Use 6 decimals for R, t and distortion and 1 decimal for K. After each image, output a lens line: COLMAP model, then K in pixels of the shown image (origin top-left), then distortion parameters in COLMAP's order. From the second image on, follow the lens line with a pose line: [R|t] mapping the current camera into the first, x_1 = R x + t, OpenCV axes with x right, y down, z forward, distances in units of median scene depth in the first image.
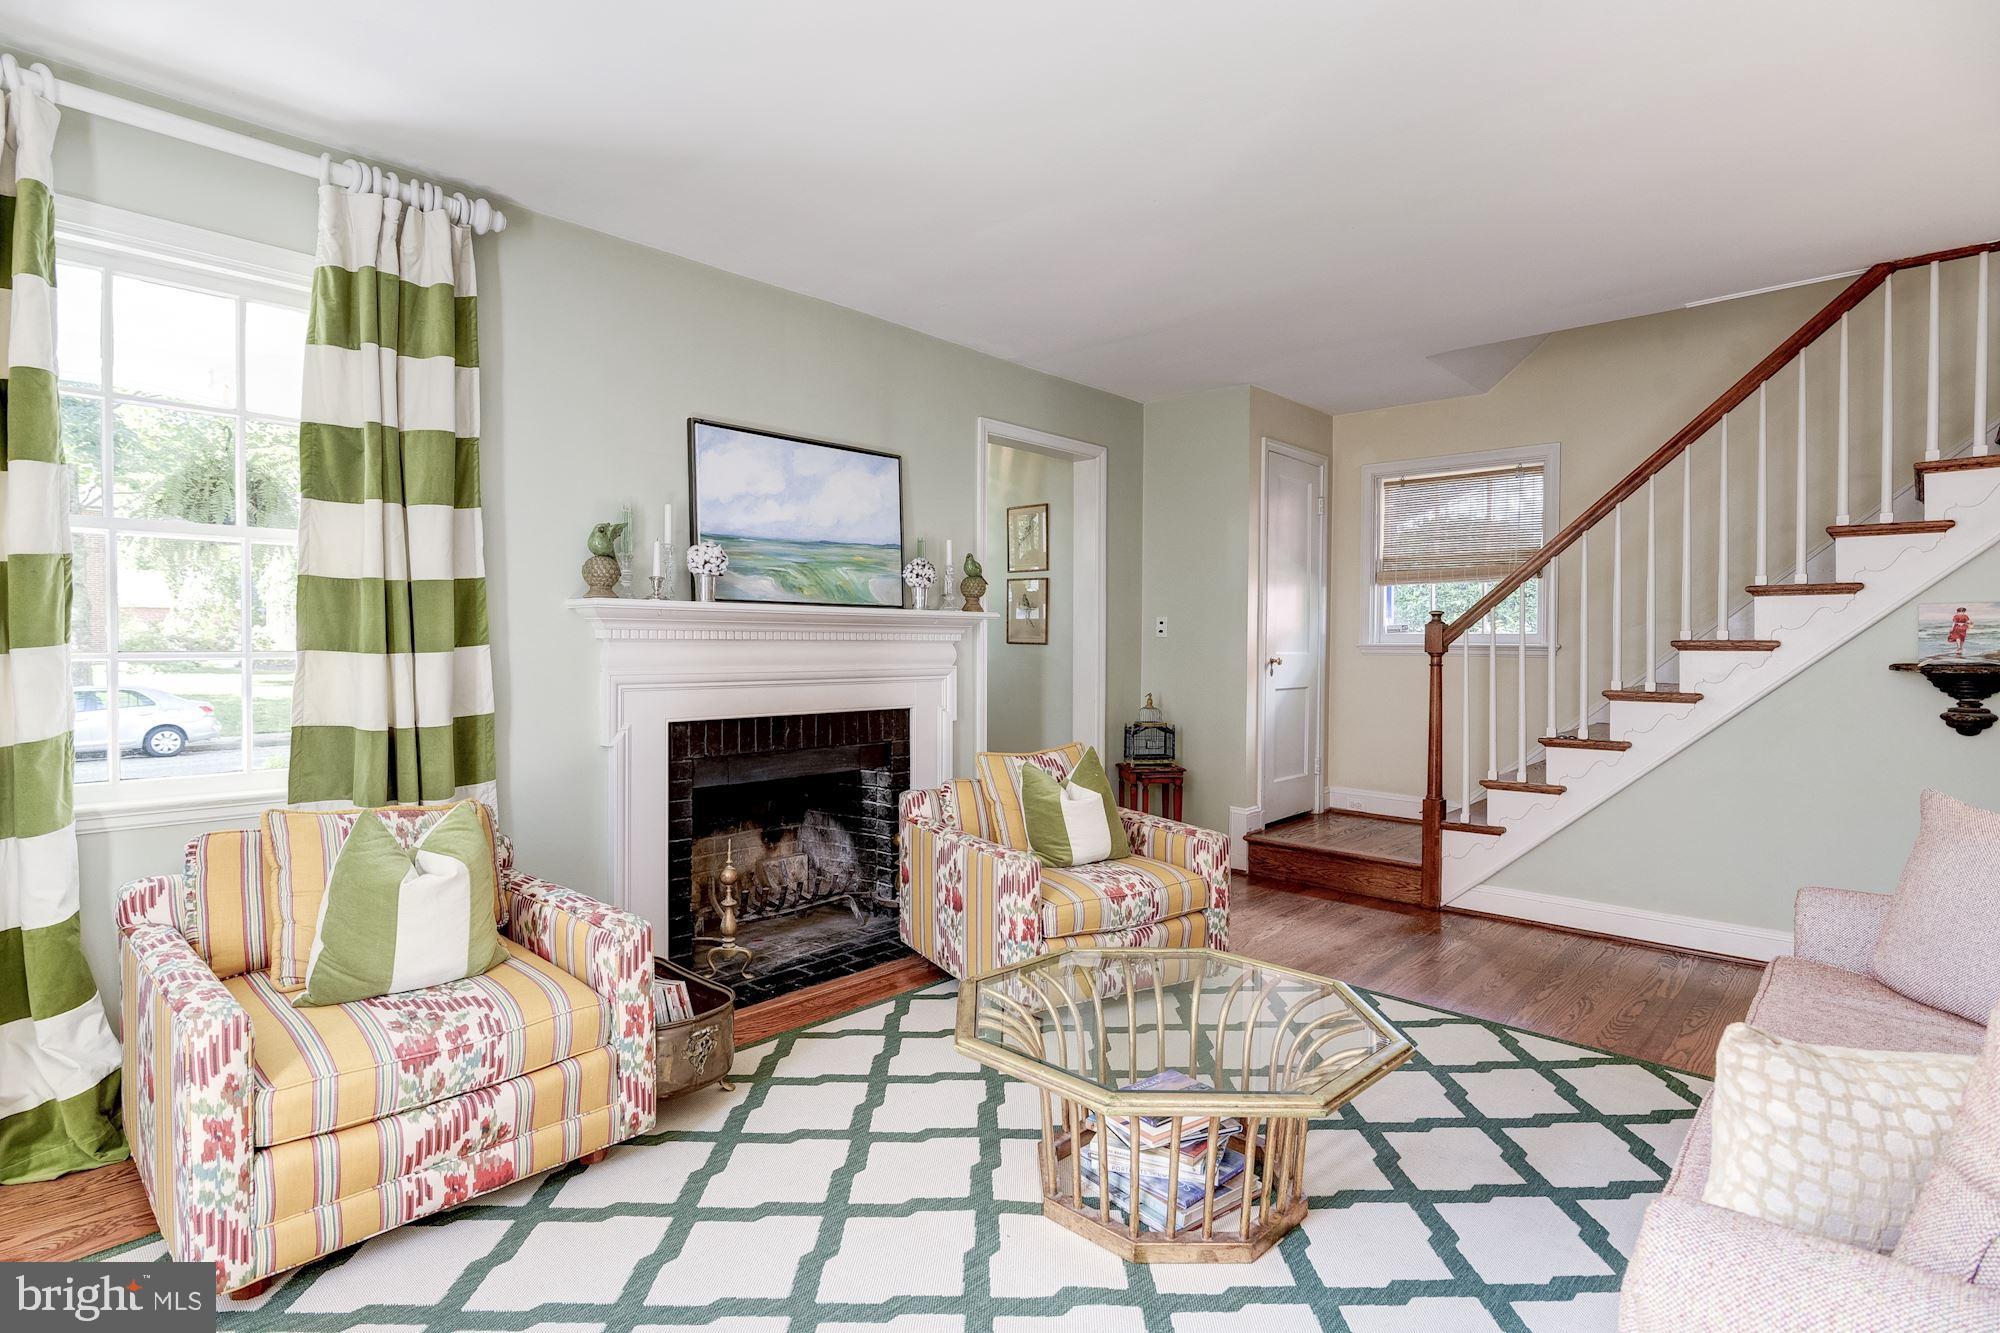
lens RADIAL K [[994.4, 0, 1002.6], [0, 994.4, 658.6], [0, 0, 1]] dist [0.001199, 0.001235]
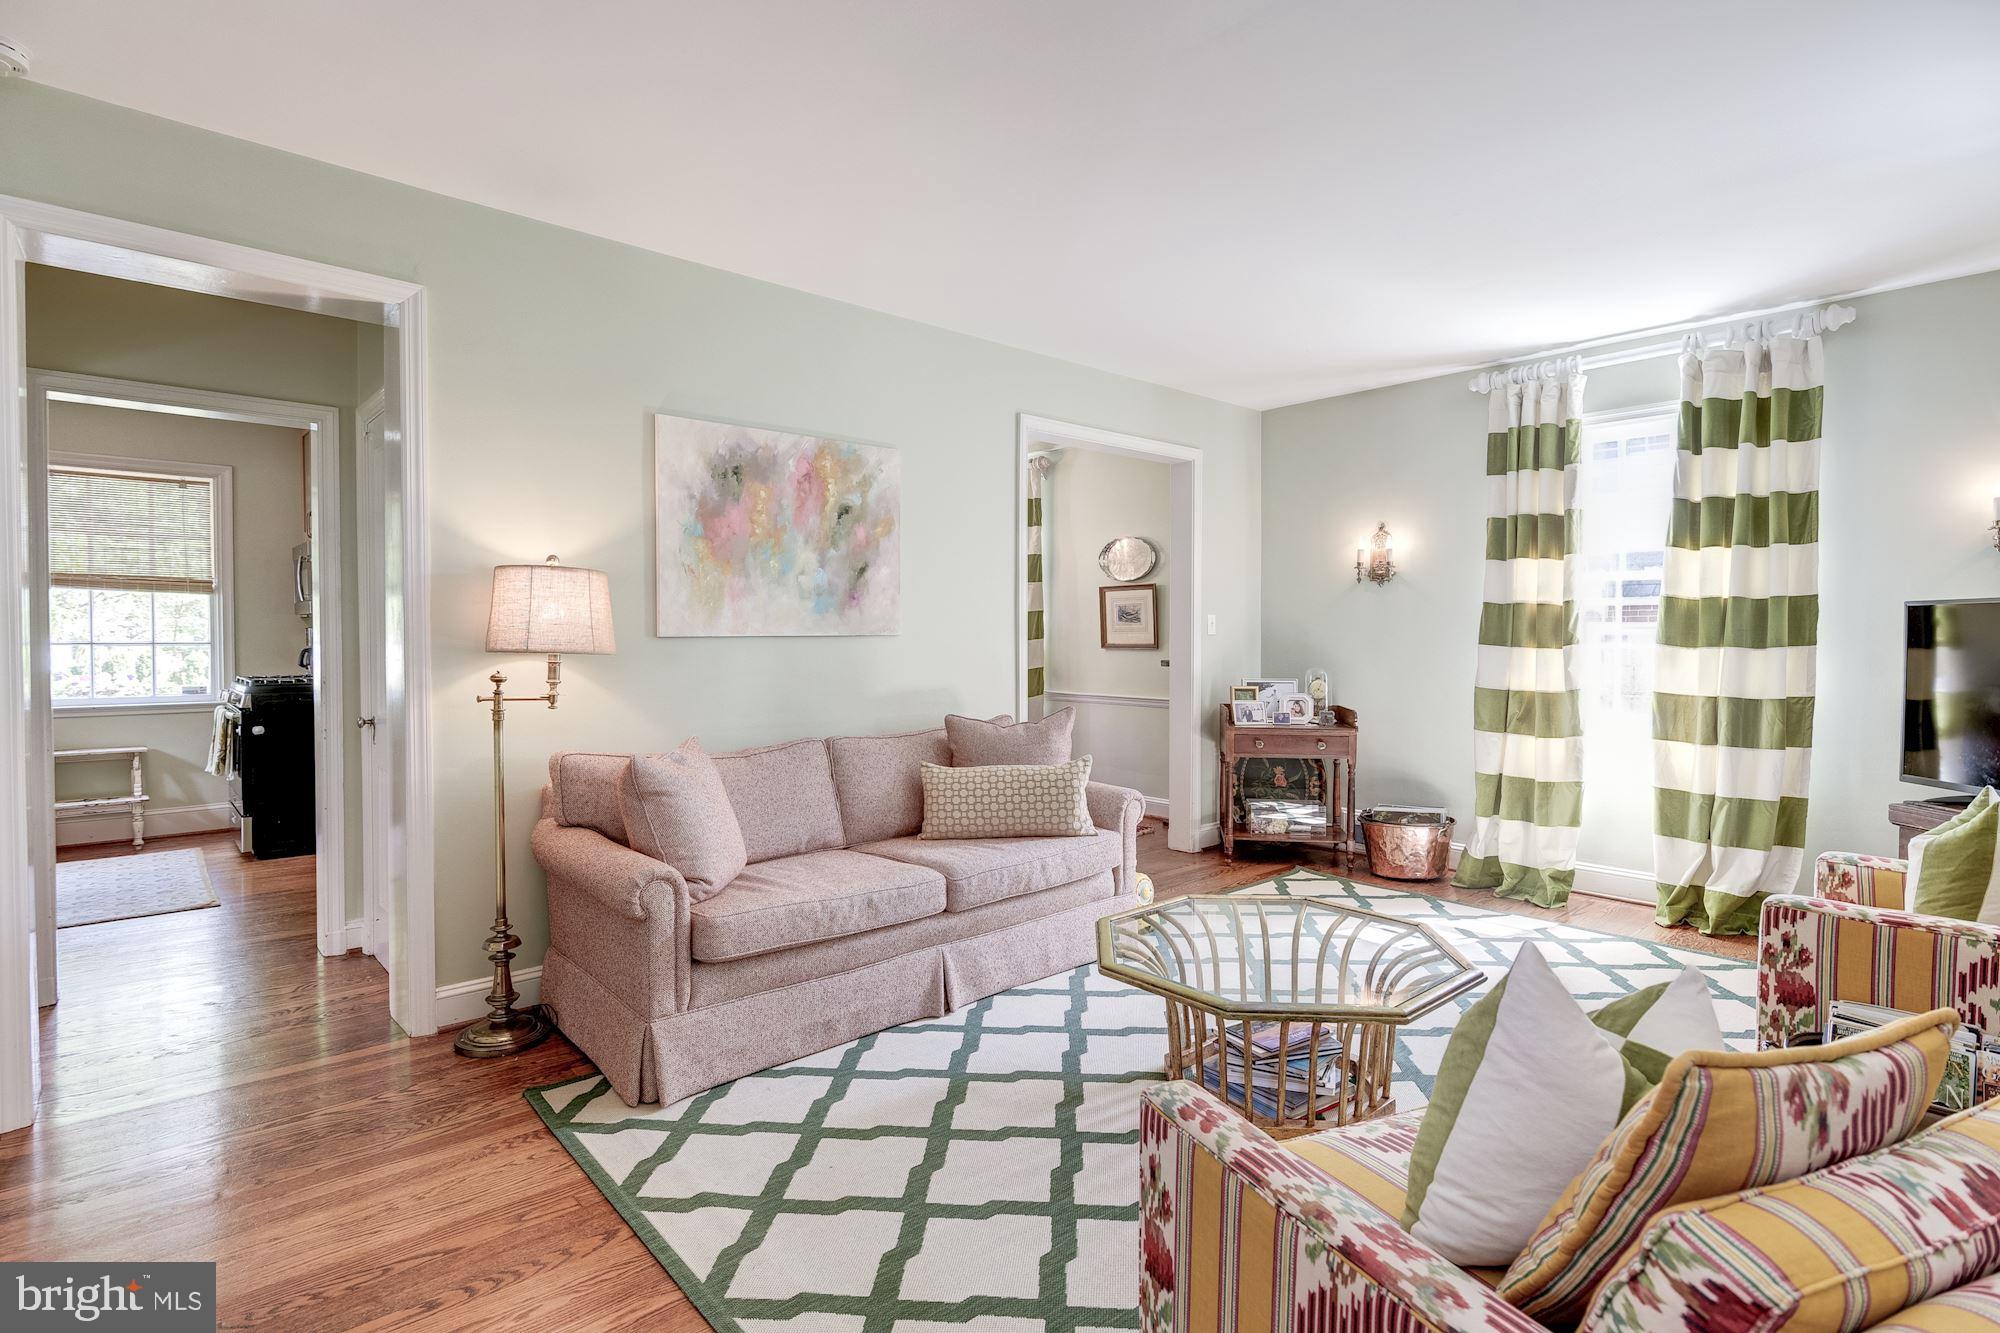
lens RADIAL K [[994.4, 0, 1002.8], [0, 994.4, 667.5], [0, 0, 1]] dist [0.001199, 0.001235]
pose [[-0.996259, -0.009900, 0.085845, 0.237584], [-0.005702, 0.998782, 0.049006, -0.021286], [-0.086226, 0.048333, -0.995103, 1.334040]]
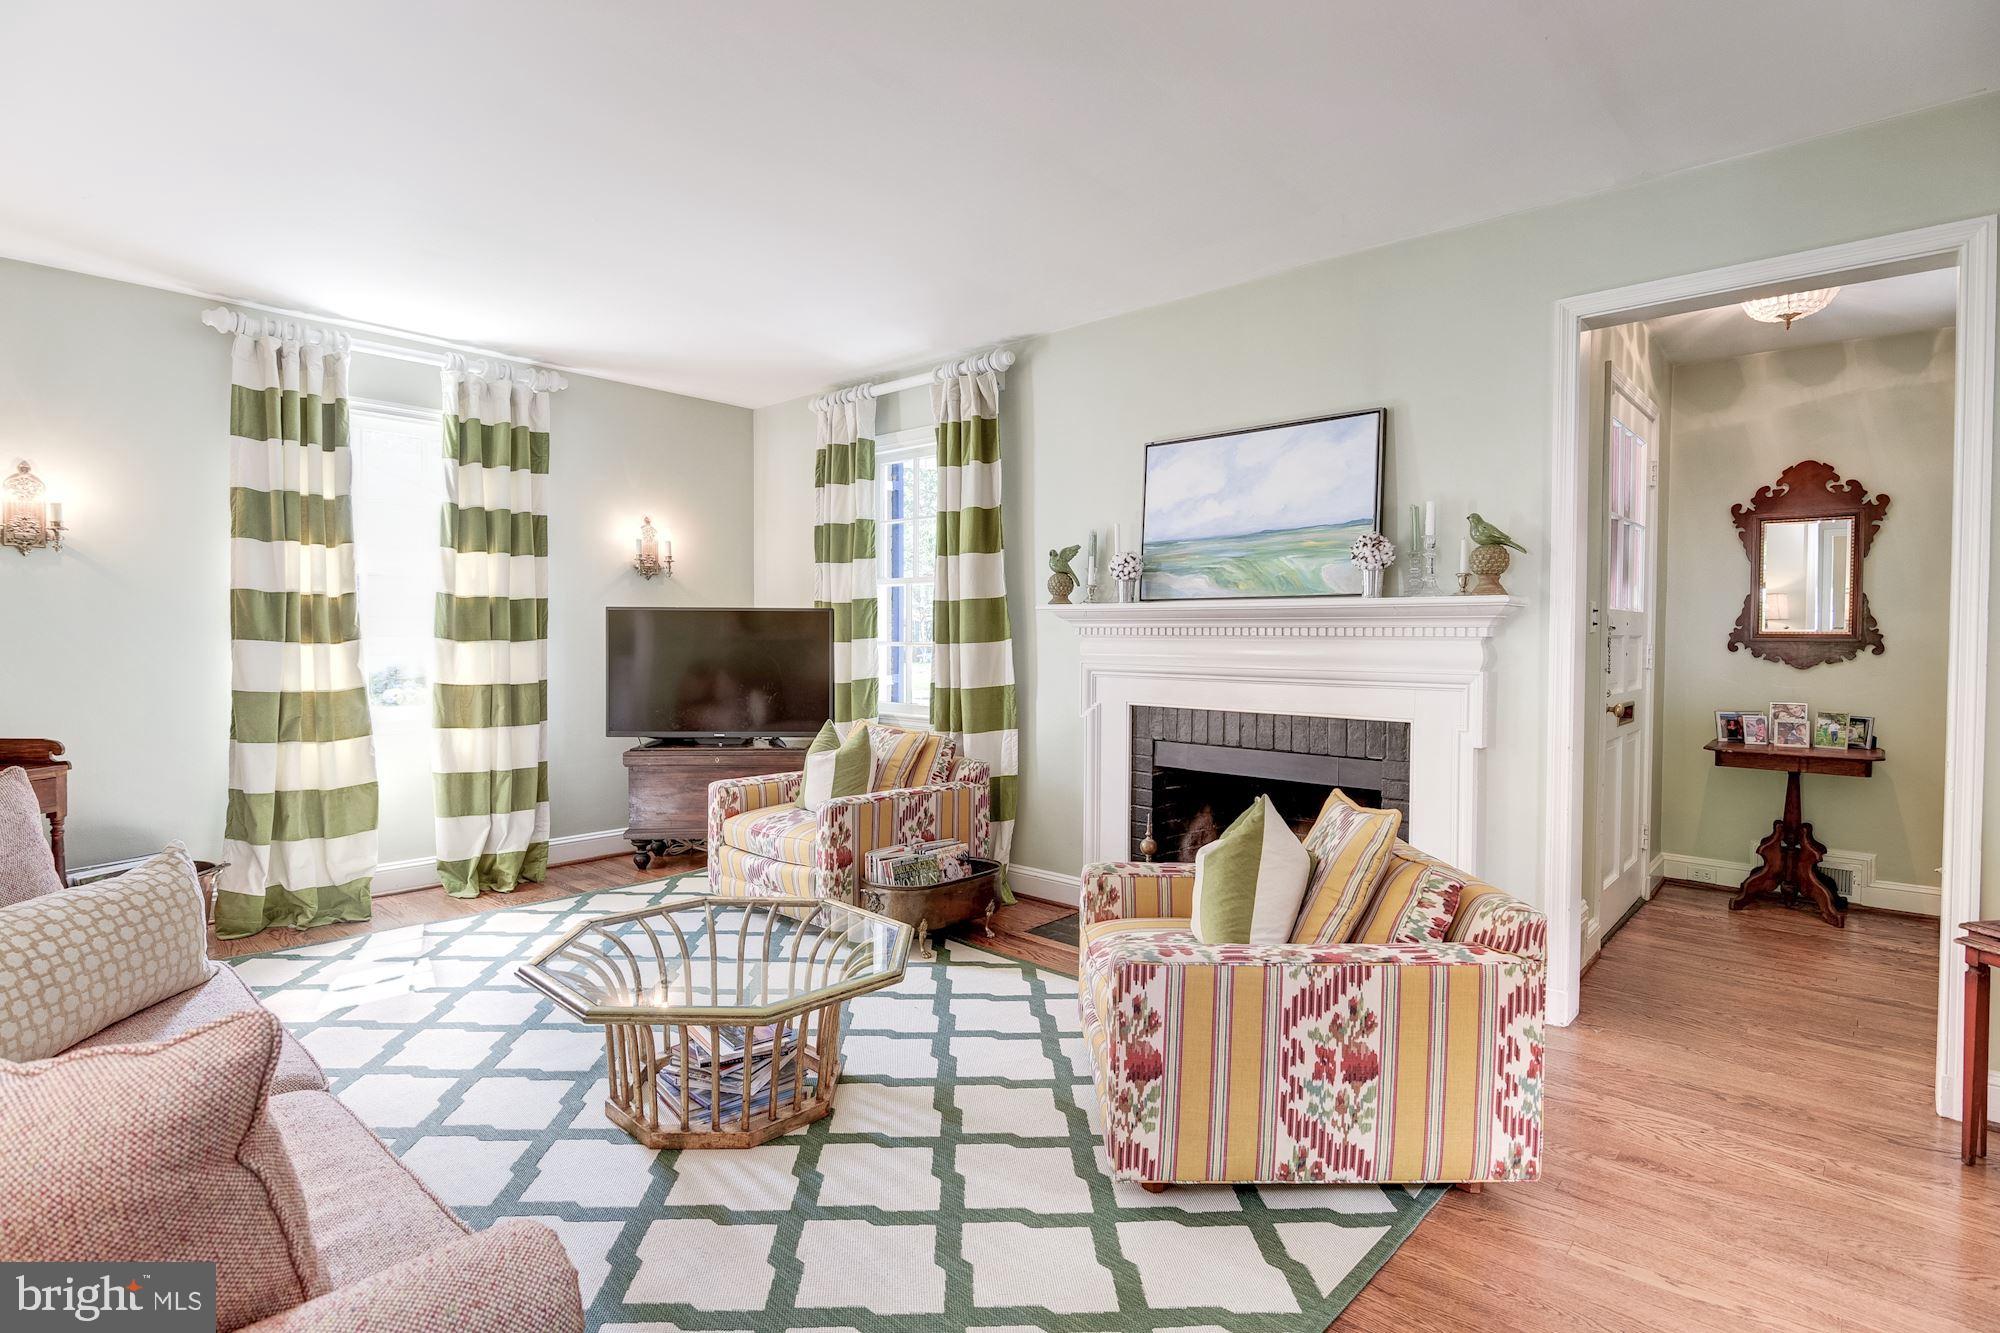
lens RADIAL K [[994.4, 0, 989.7], [0, 994.4, 663.2], [0, 0, 1]] dist [0.001199, 0.001235]
pose [[0.001168, 0.022749, -0.999741, 0.809451], [-0.023060, 0.999476, 0.022716, -0.009000], [0.999733, 0.023027, 0.001692, 0.785867]]
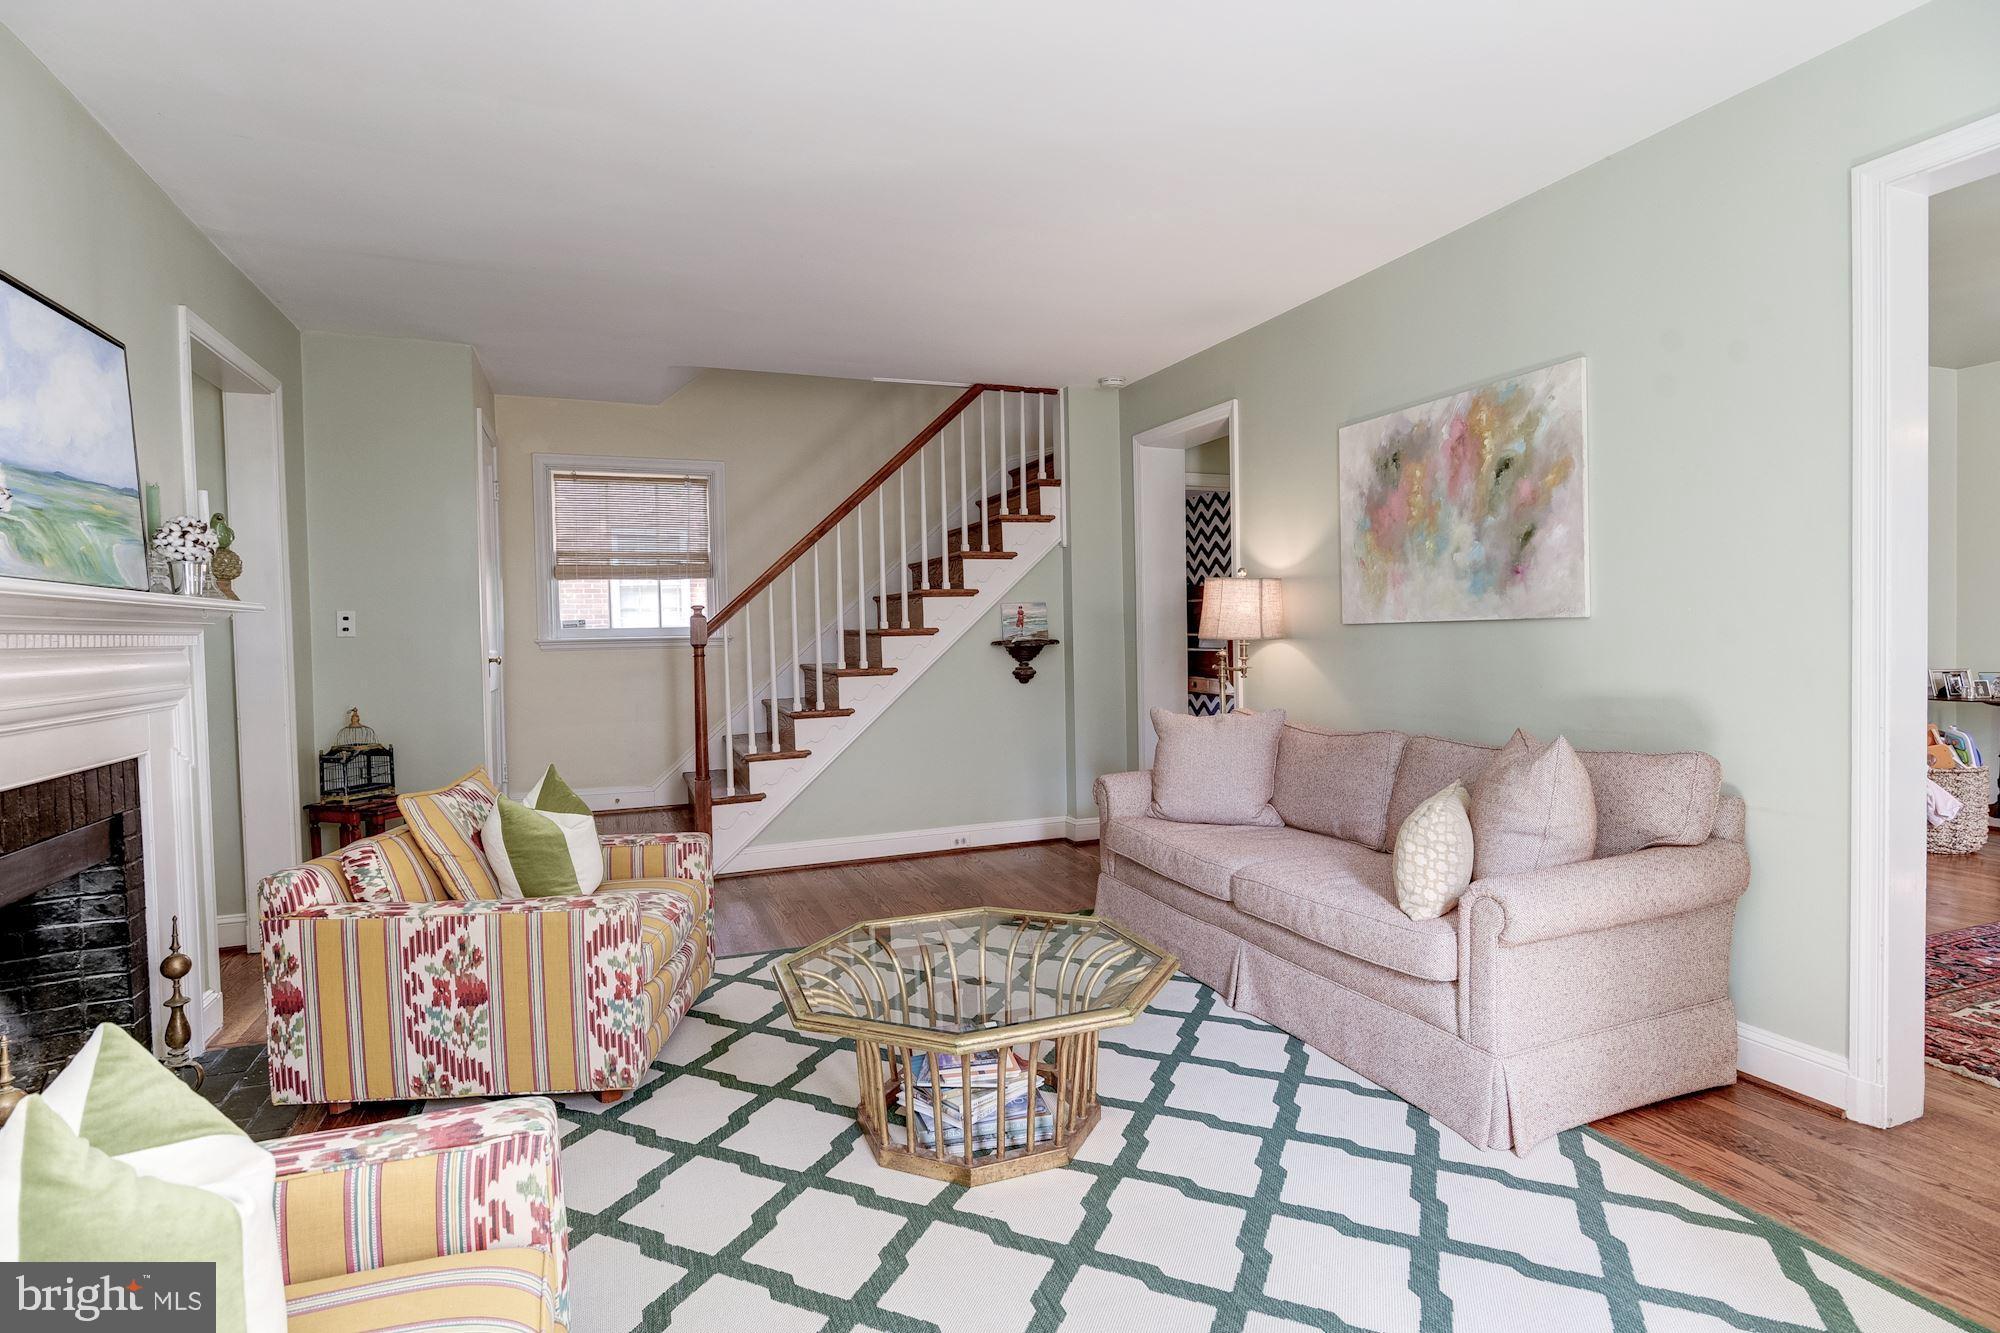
lens RADIAL K [[994.4, 0, 988.7], [0, 994.4, 664.5], [0, 0, 1]] dist [0.001199, 0.001235]
pose [[0.438953, -0.045293, 0.897368, -0.488302], [0.038586, 0.998758, 0.031536, -0.007509], [-0.897681, 0.020783, 0.440155, 0.297904]]
